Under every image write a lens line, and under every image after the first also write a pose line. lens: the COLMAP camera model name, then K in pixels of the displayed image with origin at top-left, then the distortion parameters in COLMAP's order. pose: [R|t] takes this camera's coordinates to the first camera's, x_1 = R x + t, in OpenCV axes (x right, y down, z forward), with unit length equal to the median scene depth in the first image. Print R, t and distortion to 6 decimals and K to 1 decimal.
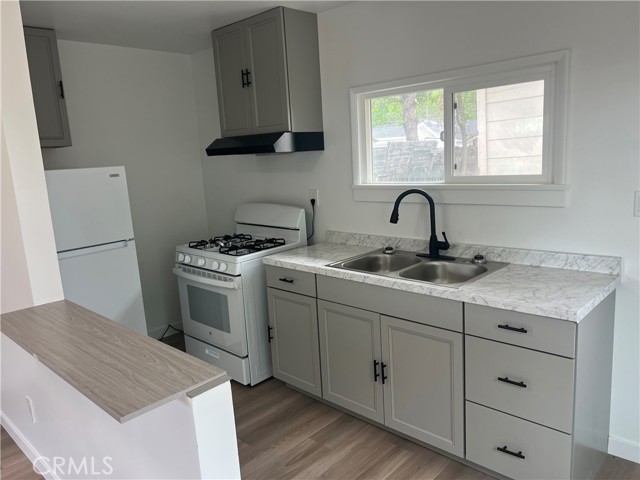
lens RADIAL K [[478.6, 0, 320.0], [0, 478.6, 240.0], [0, 0, 1]] dist [0.004326, 0.001216]
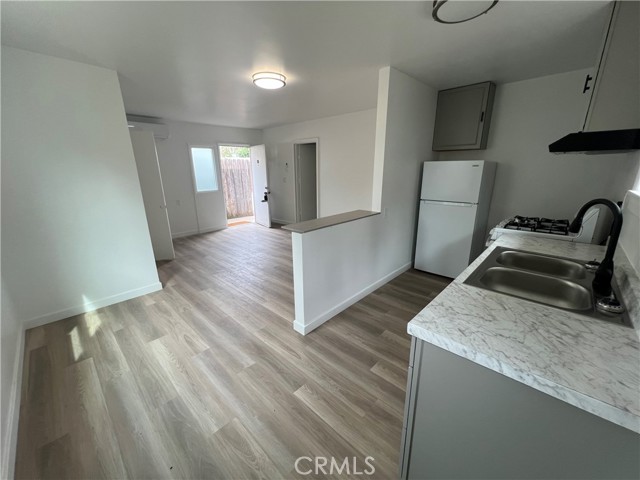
lens RADIAL K [[257.4, 0, 318.5], [0, 257.4, 242.7], [0, 0, 1]] dist [-0.001348, -0.000215]
pose [[-0.003950, 0.331742, -0.943362, 0.804823], [-0.173956, 0.928758, 0.327335, -0.117664], [0.984745, 0.165397, 0.054040, 0.623586]]
